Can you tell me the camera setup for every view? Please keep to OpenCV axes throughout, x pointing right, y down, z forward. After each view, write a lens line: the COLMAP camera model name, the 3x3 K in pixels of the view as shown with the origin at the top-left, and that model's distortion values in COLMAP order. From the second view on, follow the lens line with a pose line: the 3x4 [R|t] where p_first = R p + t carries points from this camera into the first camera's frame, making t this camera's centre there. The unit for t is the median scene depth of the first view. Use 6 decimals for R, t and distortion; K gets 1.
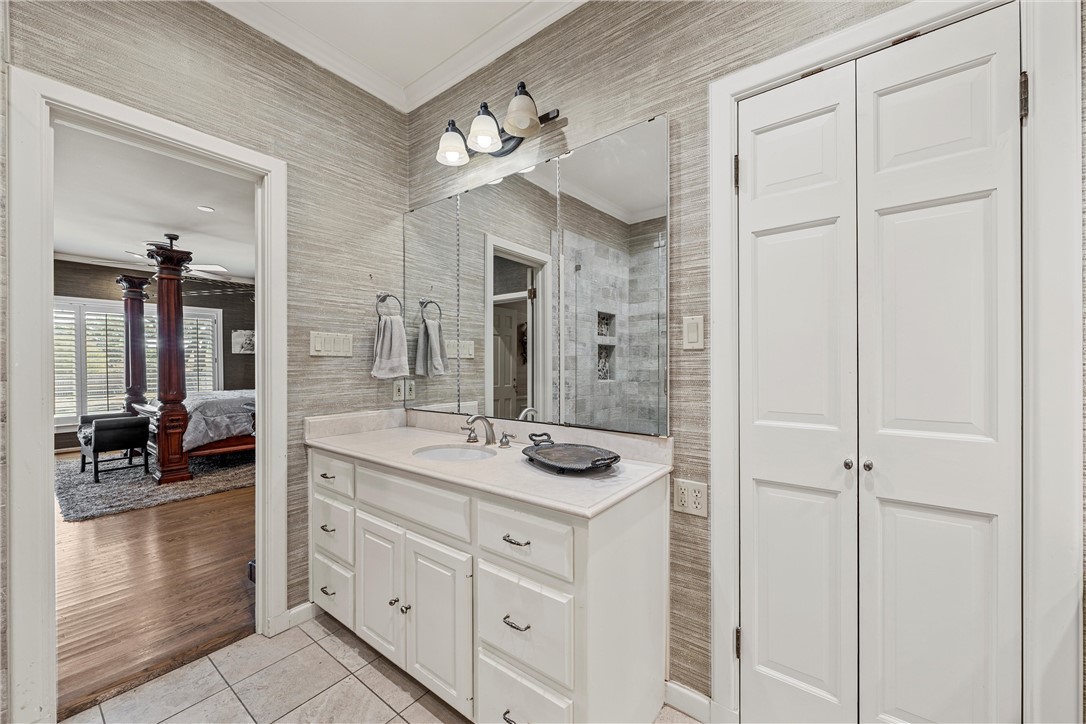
lens RADIAL K [[407.3, 0, 541.3], [0, 407.3, 367.3], [0, 0, 1]] dist [0.000035, 0.000212]
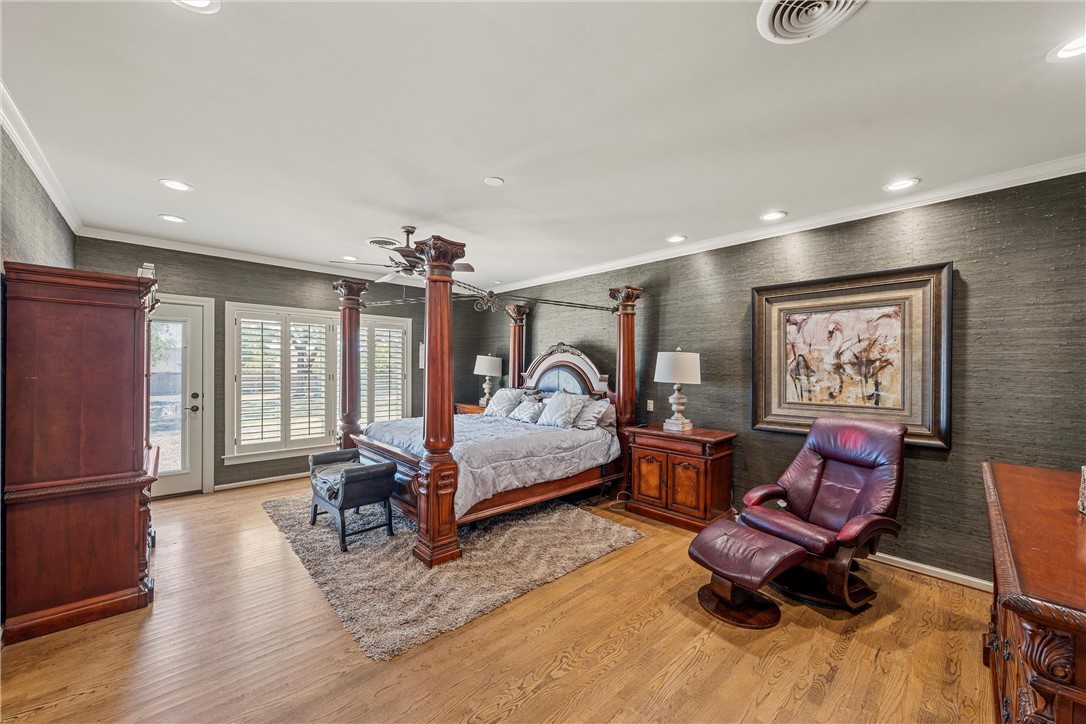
lens RADIAL K [[407.3, 0, 541.3], [0, 407.3, 367.3], [0, 0, 1]] dist [0.000035, 0.000212]
pose [[0.985575, 0.012807, -0.168753, -0.575060], [-0.013599, 0.999901, -0.003540, -0.059625], [0.168691, 0.005784, 0.985652, 0.294968]]
